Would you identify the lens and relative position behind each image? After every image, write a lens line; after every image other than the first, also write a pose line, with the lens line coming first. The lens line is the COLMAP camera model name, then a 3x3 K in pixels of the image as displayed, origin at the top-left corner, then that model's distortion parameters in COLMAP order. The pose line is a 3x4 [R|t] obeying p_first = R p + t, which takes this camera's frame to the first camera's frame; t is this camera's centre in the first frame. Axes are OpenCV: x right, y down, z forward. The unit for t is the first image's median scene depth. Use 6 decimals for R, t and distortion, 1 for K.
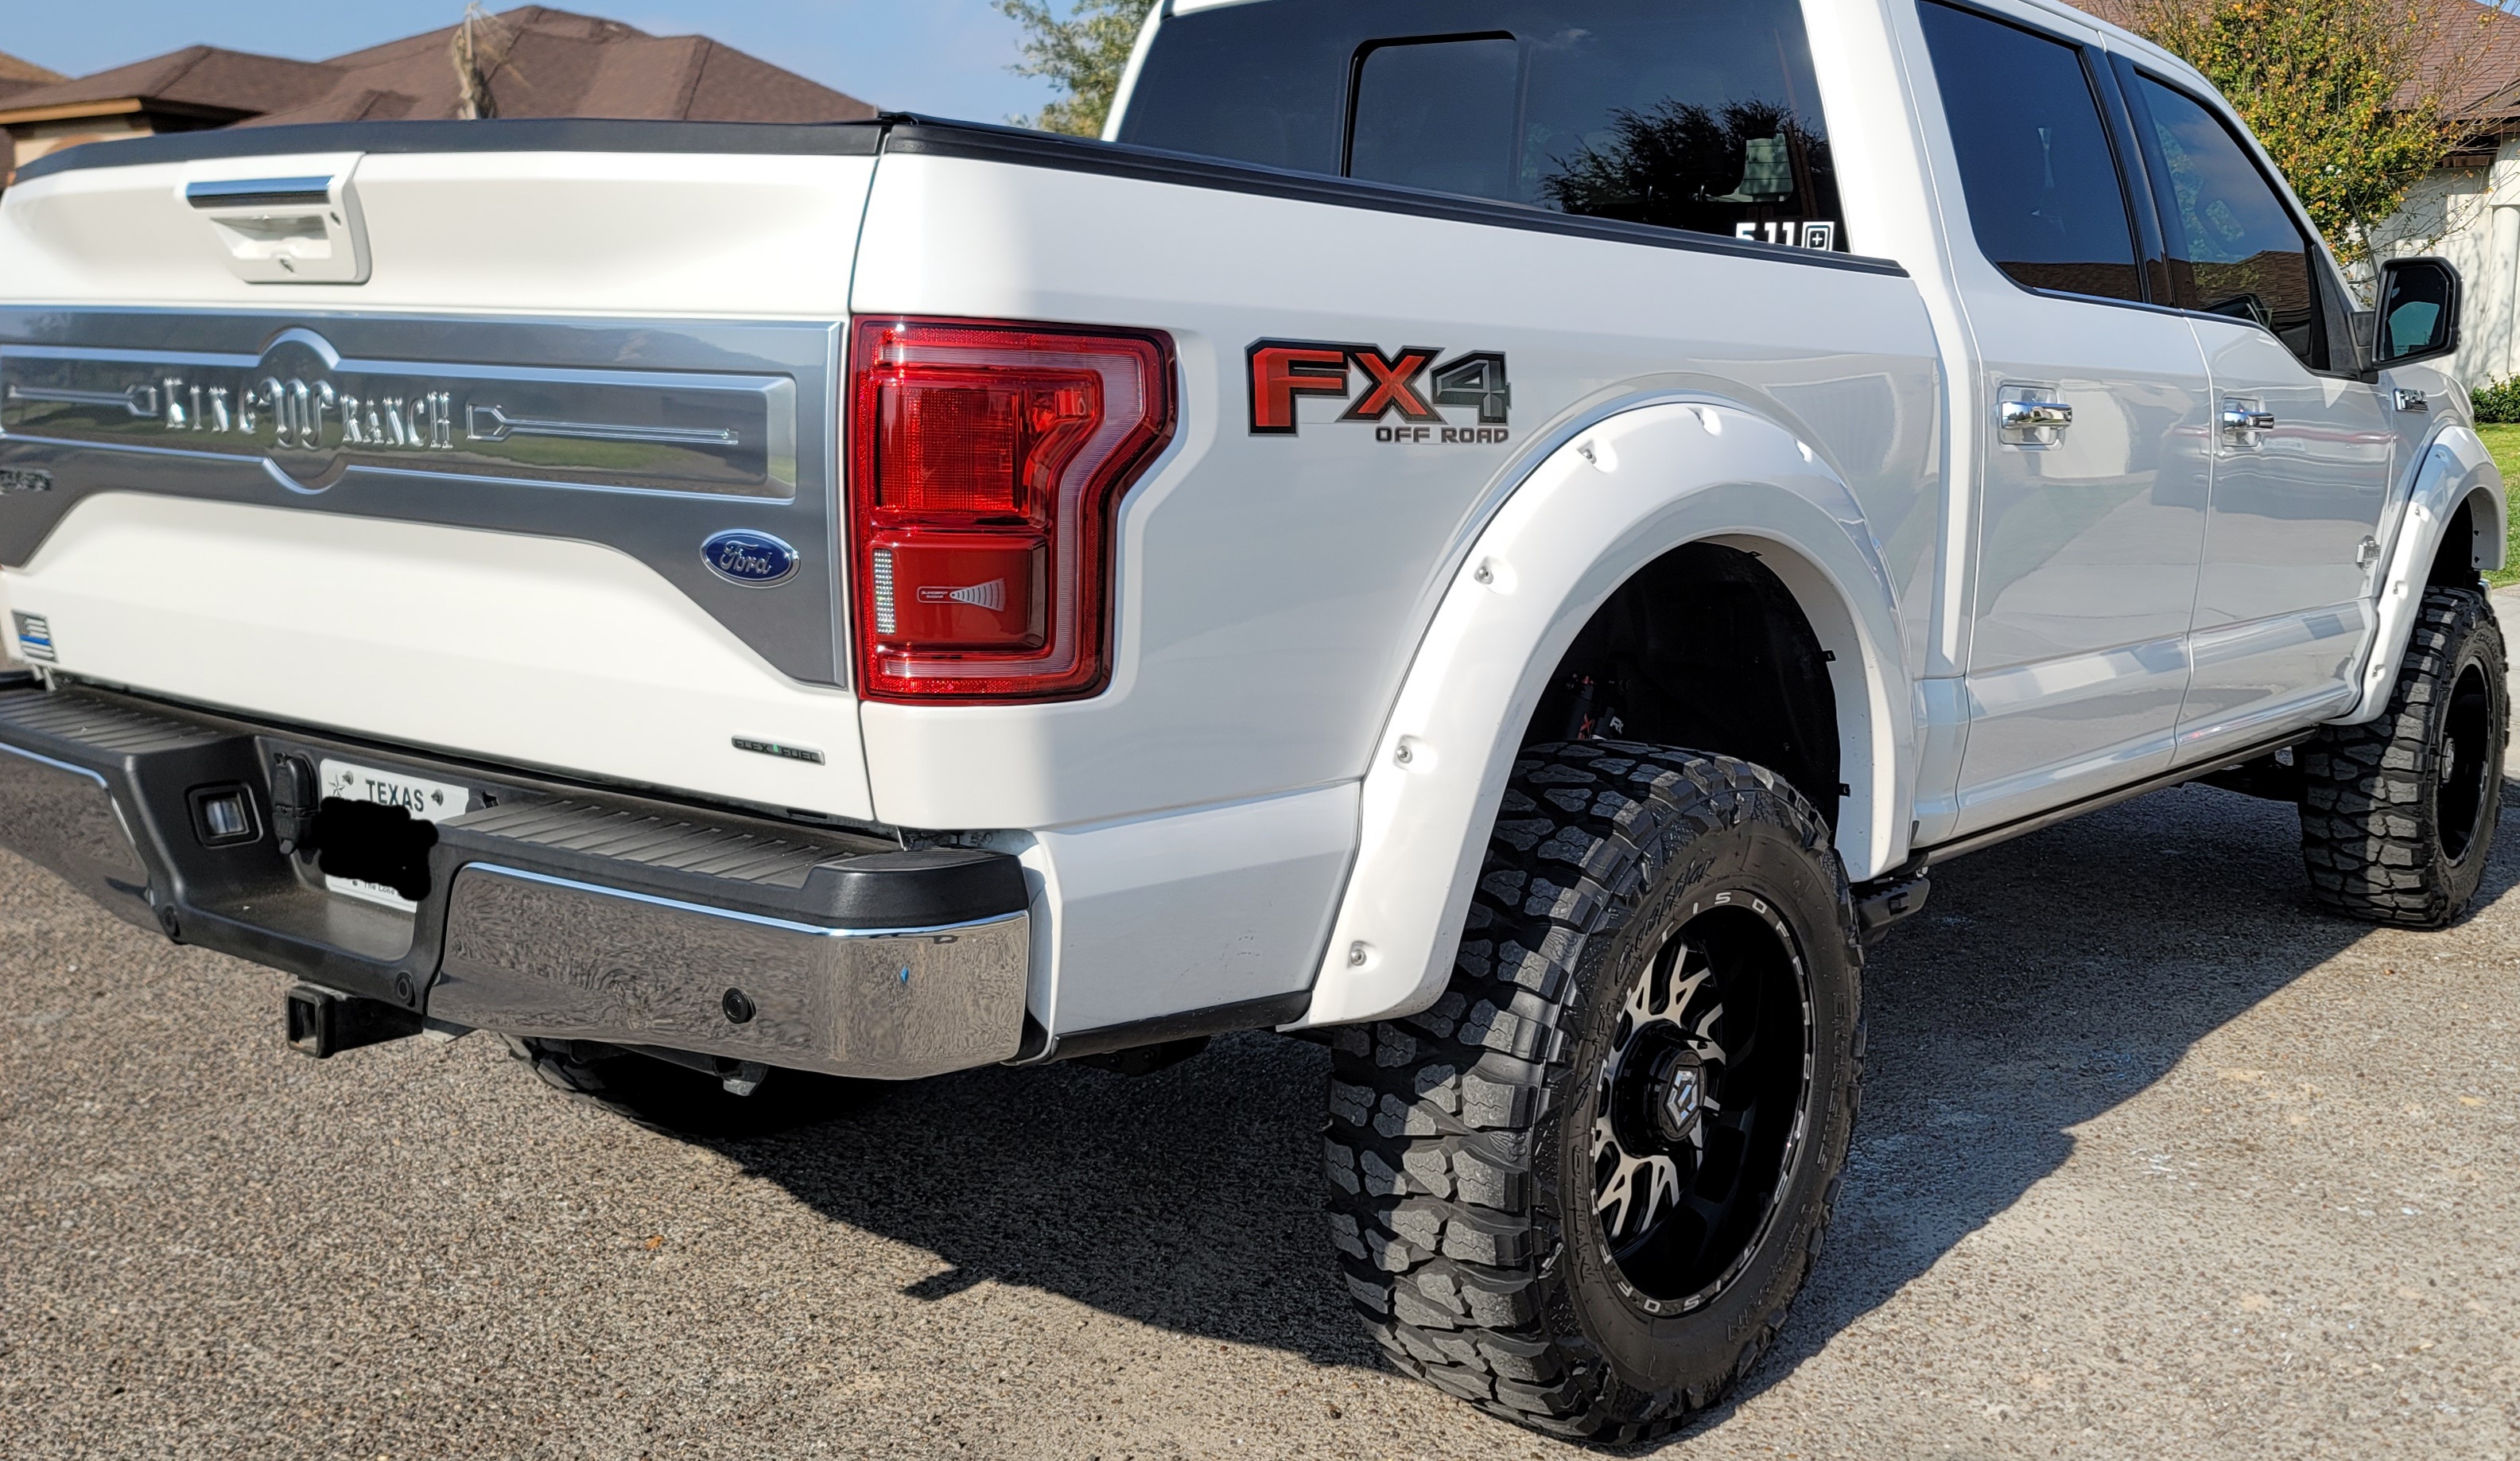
lens RADIAL K [[2371.9, 0, 1260.5], [0, 2371.9, 723.5], [0, 0, 1]] dist [0.047783, 0.000000]
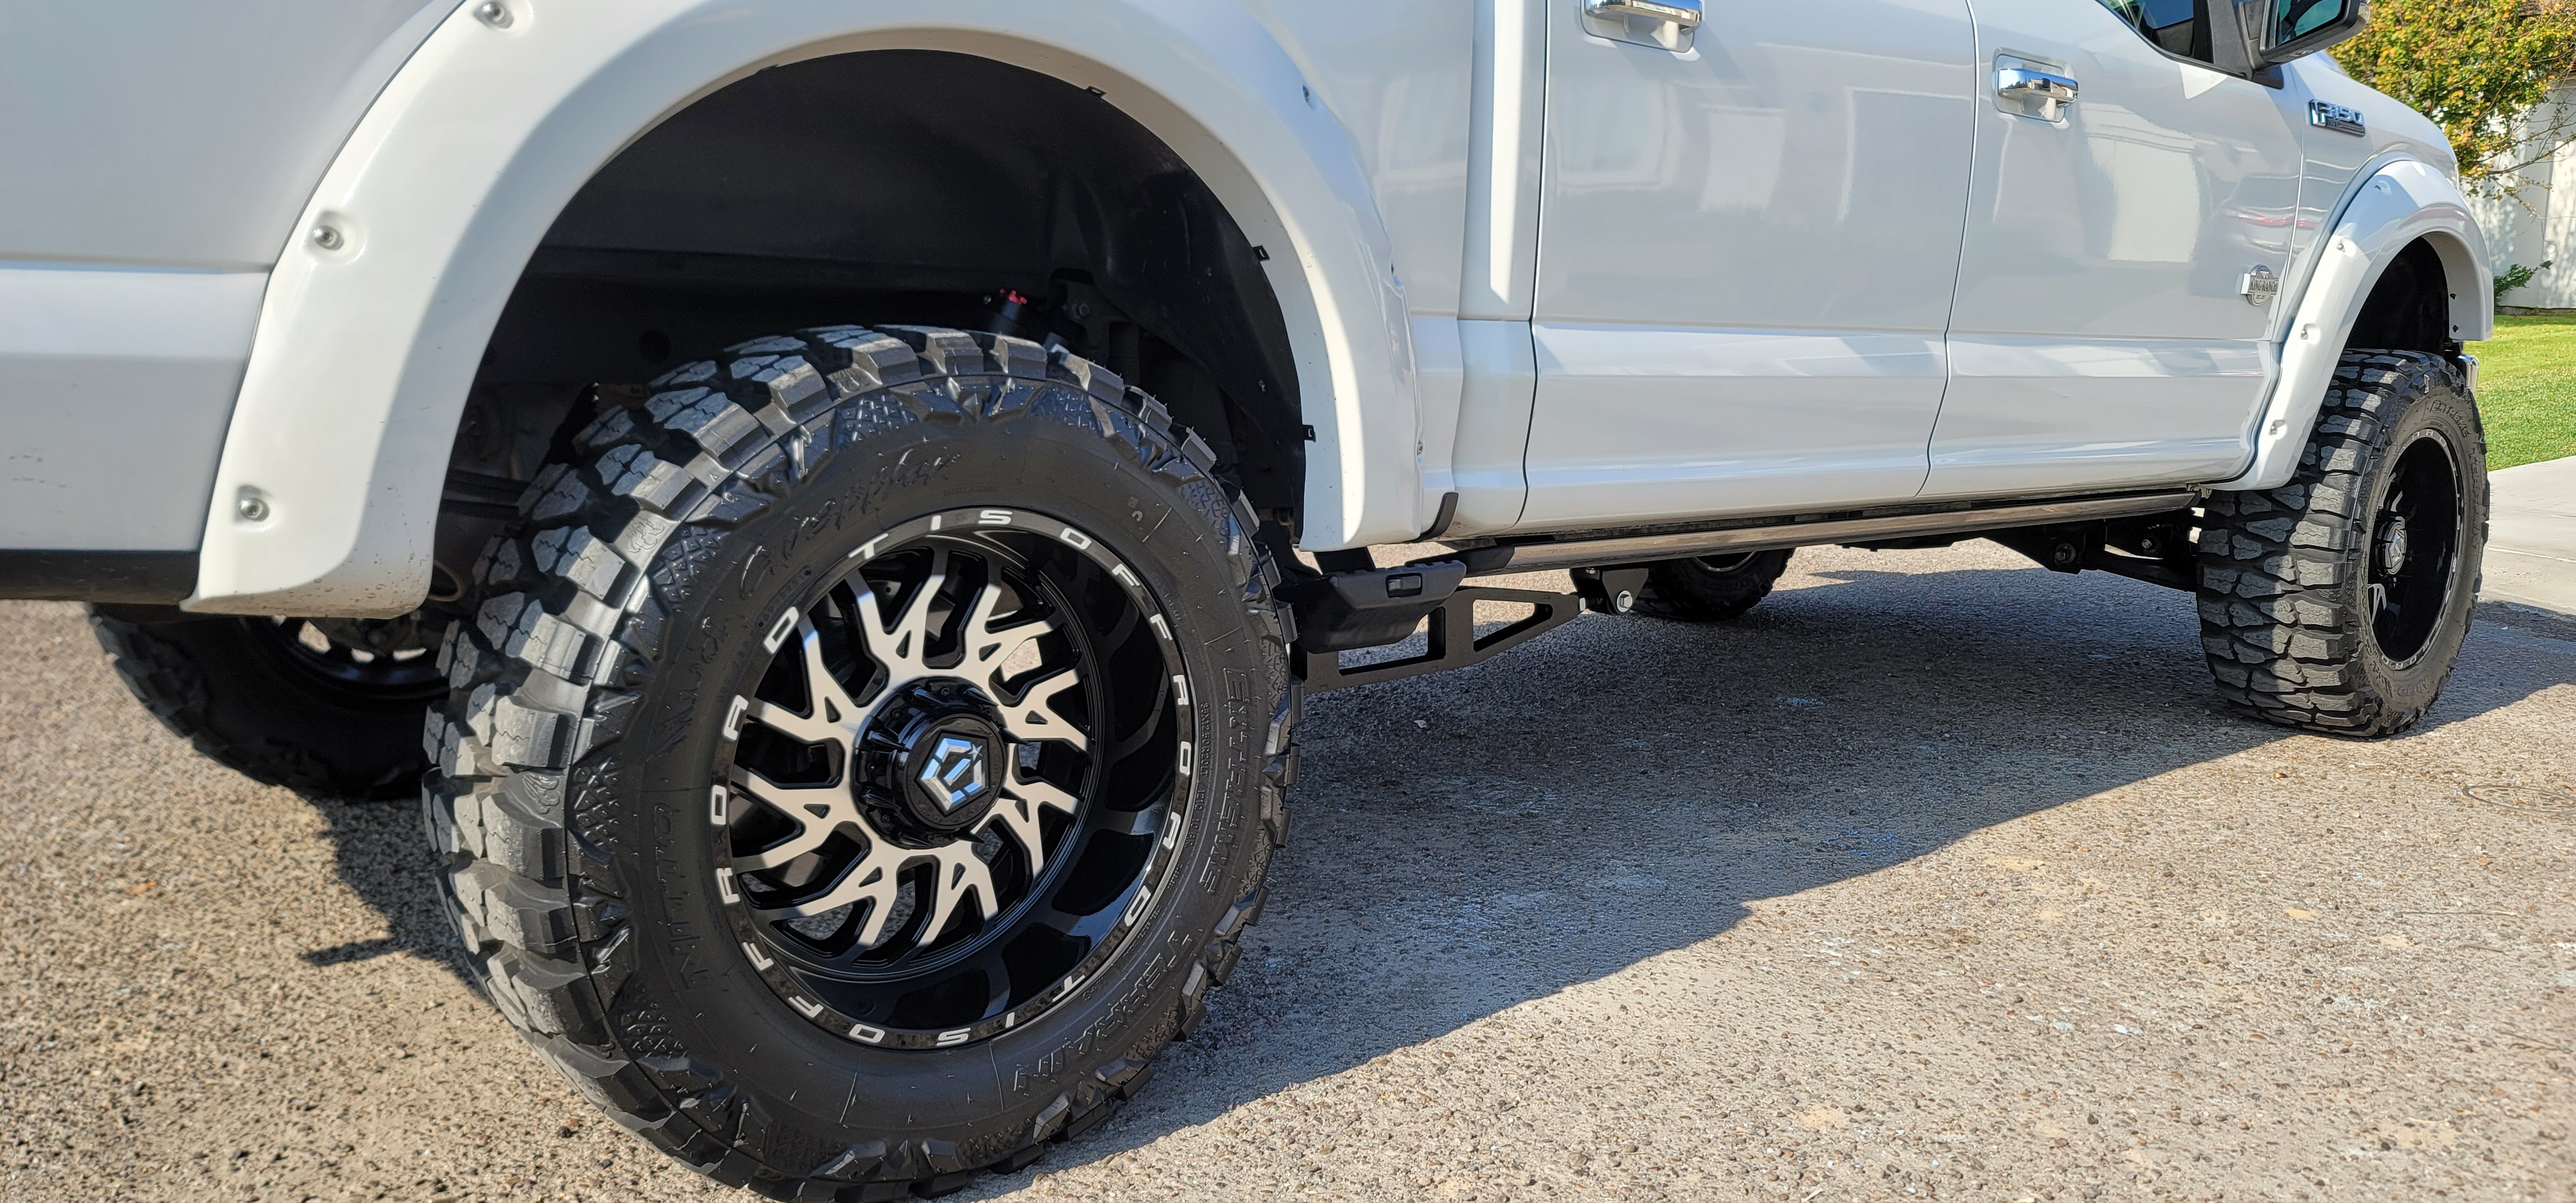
lens RADIAL K [[1717.1, 0, 1283.4], [0, 1717.1, 616.6], [0, 0, 1]] dist [0.038908, -0.006755]
pose [[0.971255, 0.041823, -0.234339, 0.310577], [-0.044751, 0.998972, -0.007188, 0.078353], [0.233797, 0.017469, 0.972128, 0.354229]]
